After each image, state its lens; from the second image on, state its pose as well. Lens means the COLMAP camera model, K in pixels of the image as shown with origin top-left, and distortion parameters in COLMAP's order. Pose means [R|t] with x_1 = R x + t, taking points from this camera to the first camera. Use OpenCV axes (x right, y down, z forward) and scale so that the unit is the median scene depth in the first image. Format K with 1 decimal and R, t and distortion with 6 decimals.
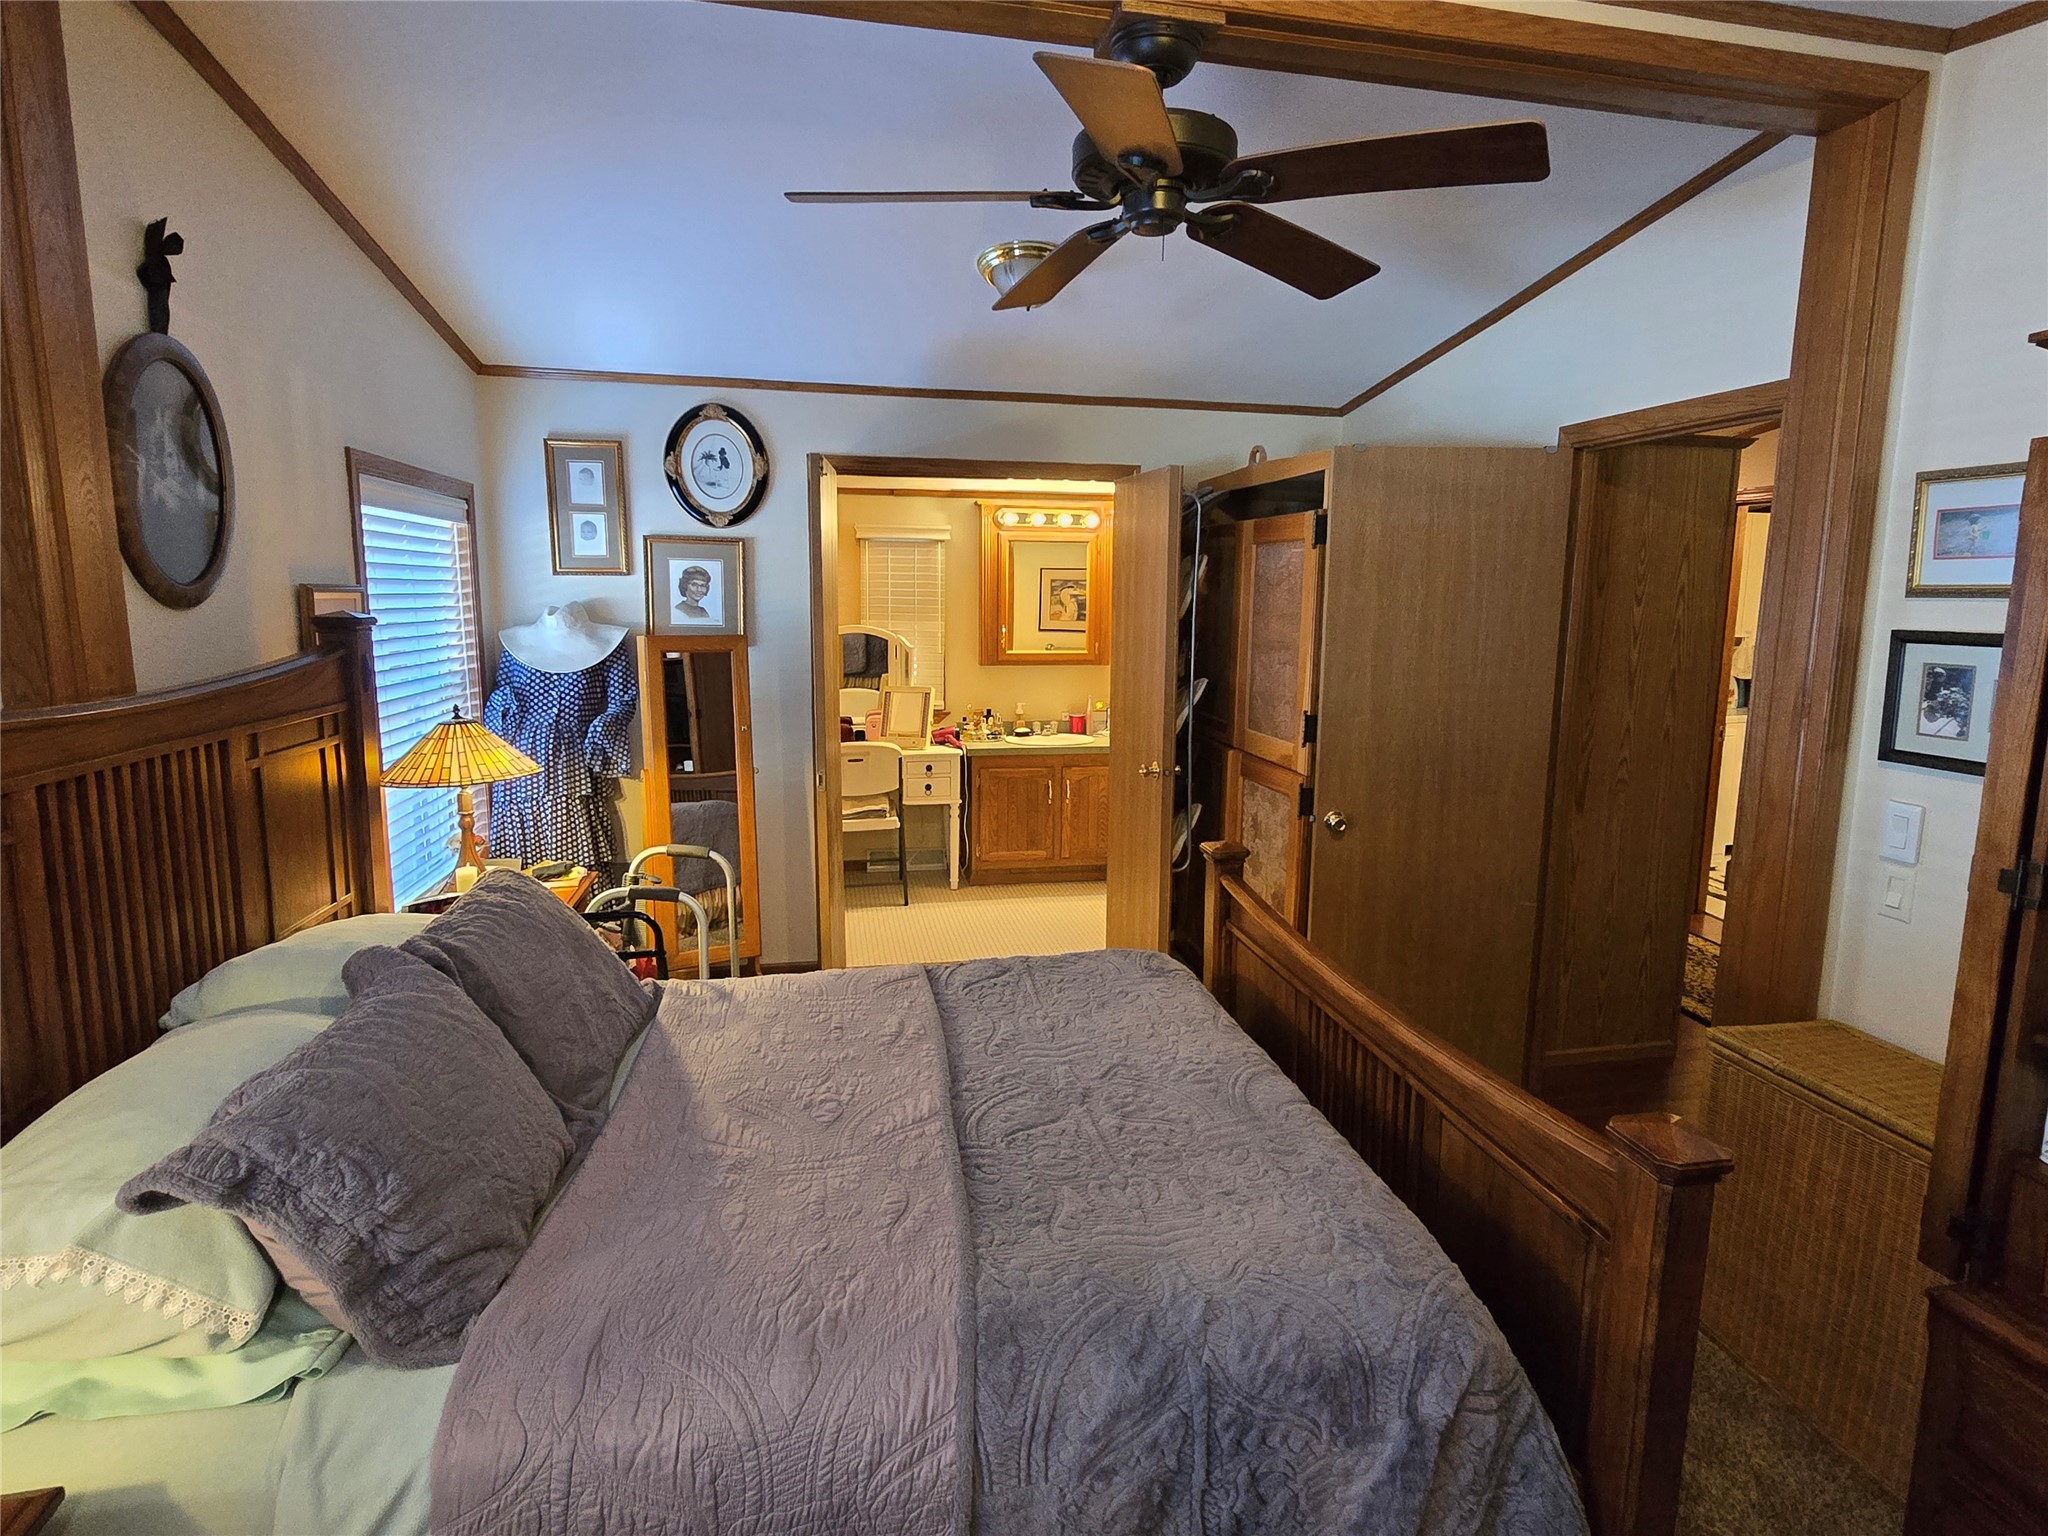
lens RADIAL K [[1053.1, 0, 1029.5], [0, 1053.1, 760.5], [0, 0, 1]] dist [-0.006633, 0.000301]
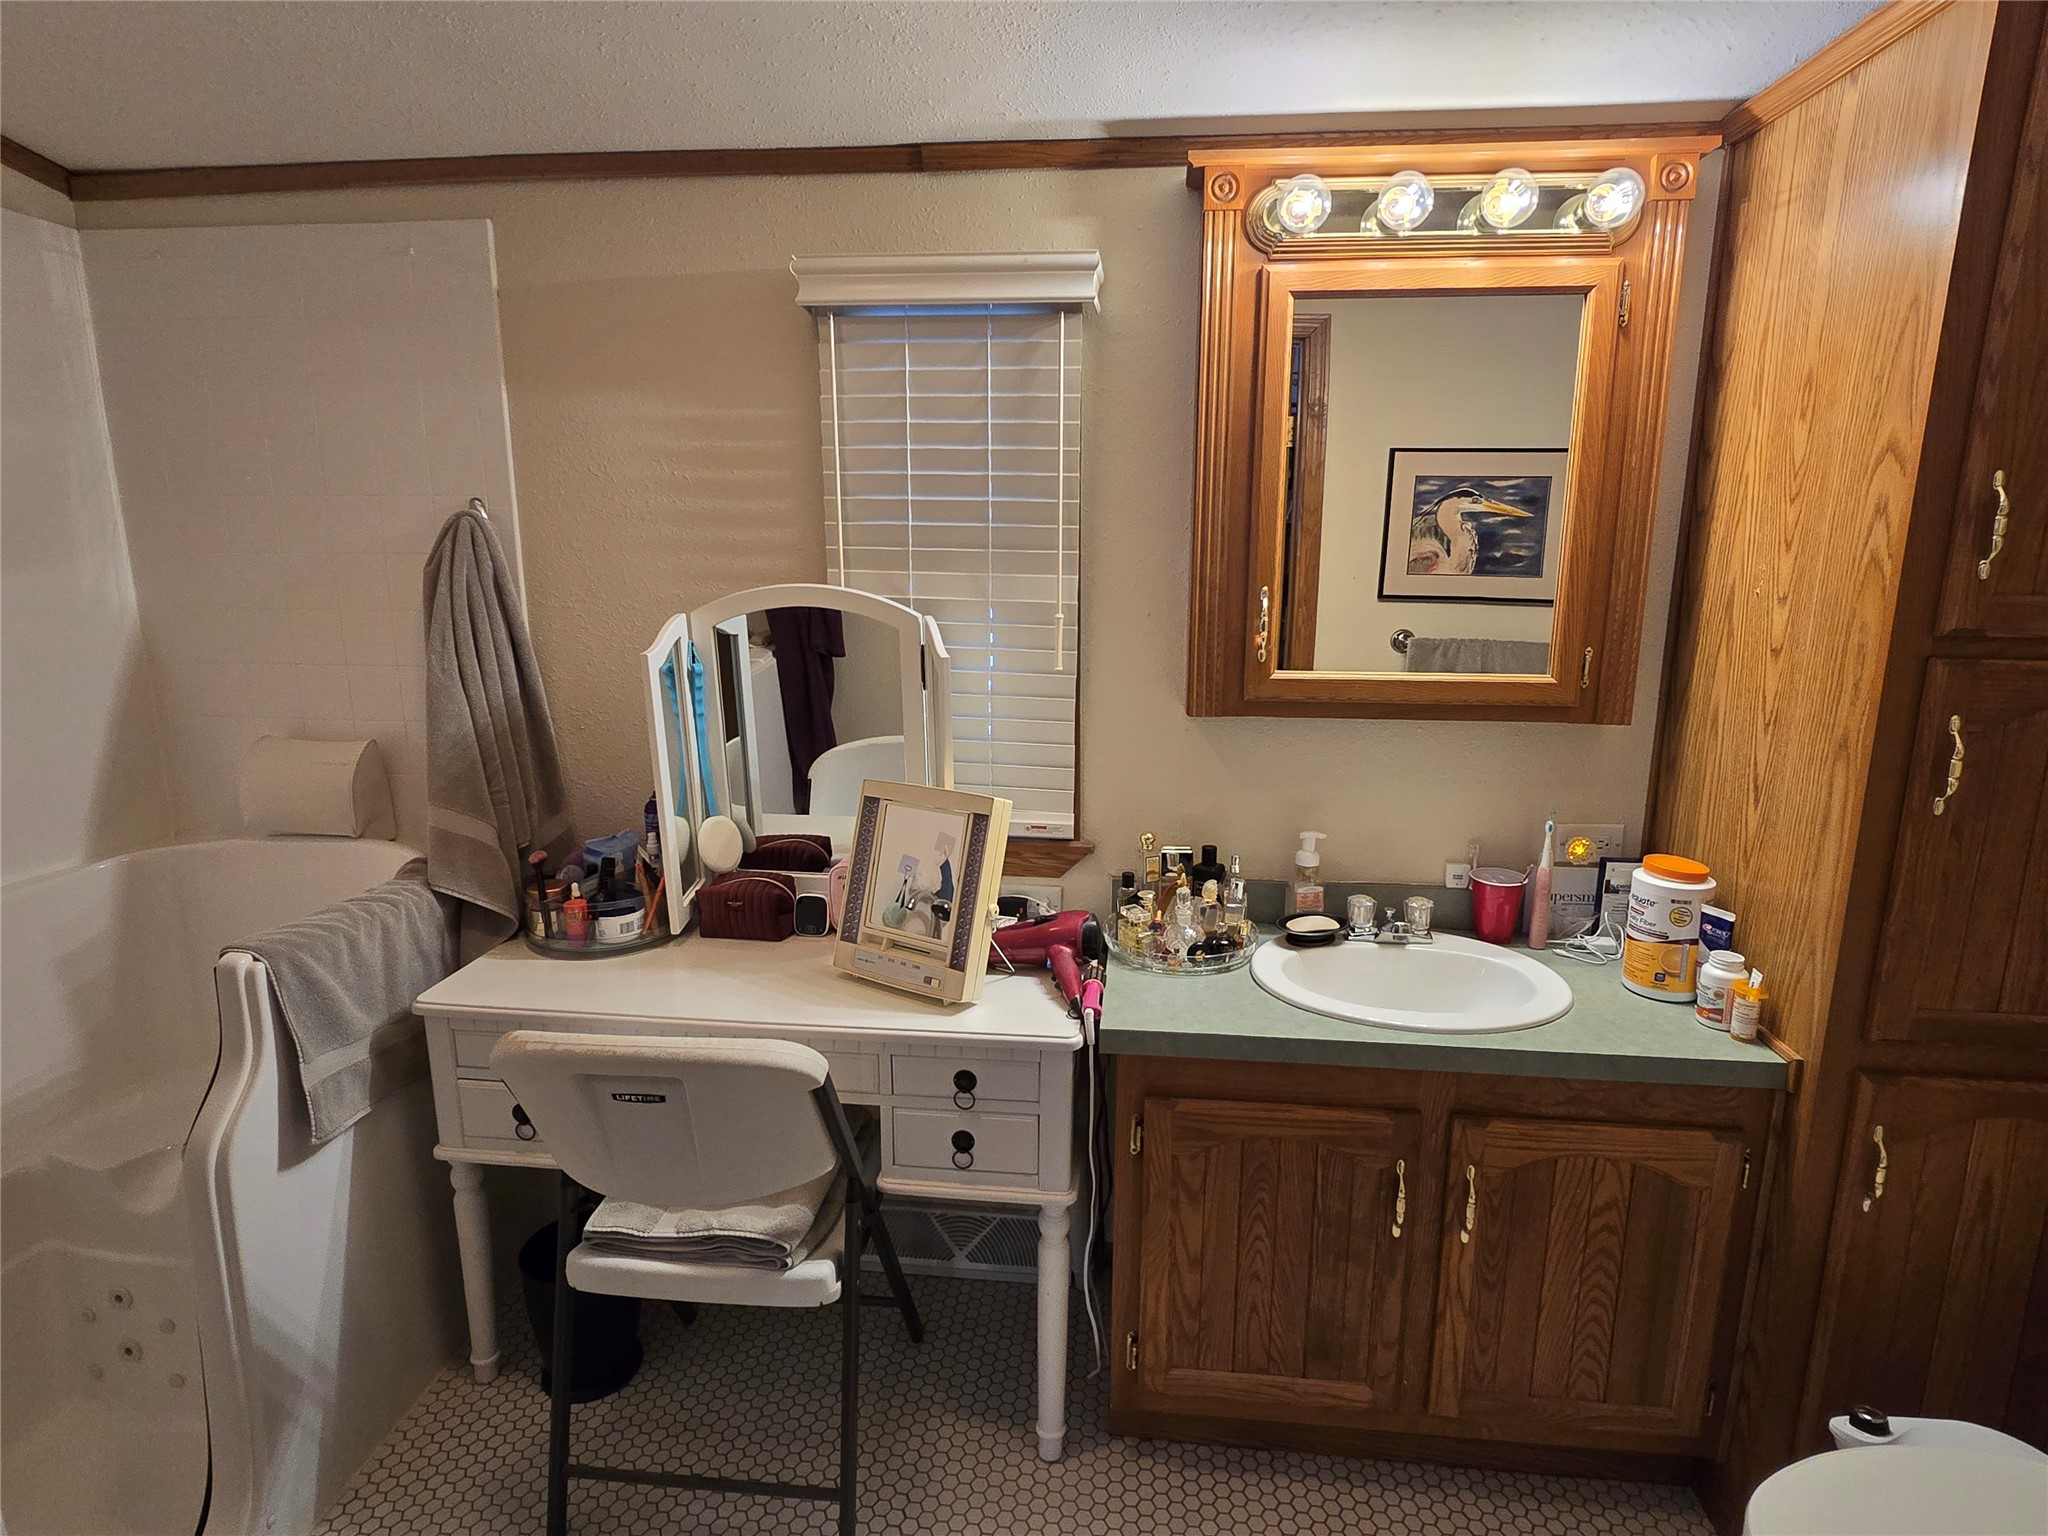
lens RADIAL K [[1053.1, 0, 1029.6], [0, 1053.1, 768.7], [0, 0, 1]] dist [-0.006633, 0.000301]
pose [[0.955155, 0.052014, -0.291503, 0.001455], [-0.038689, 0.997934, 0.051295, -0.089791], [0.293569, -0.037716, 0.955194, 0.695609]]
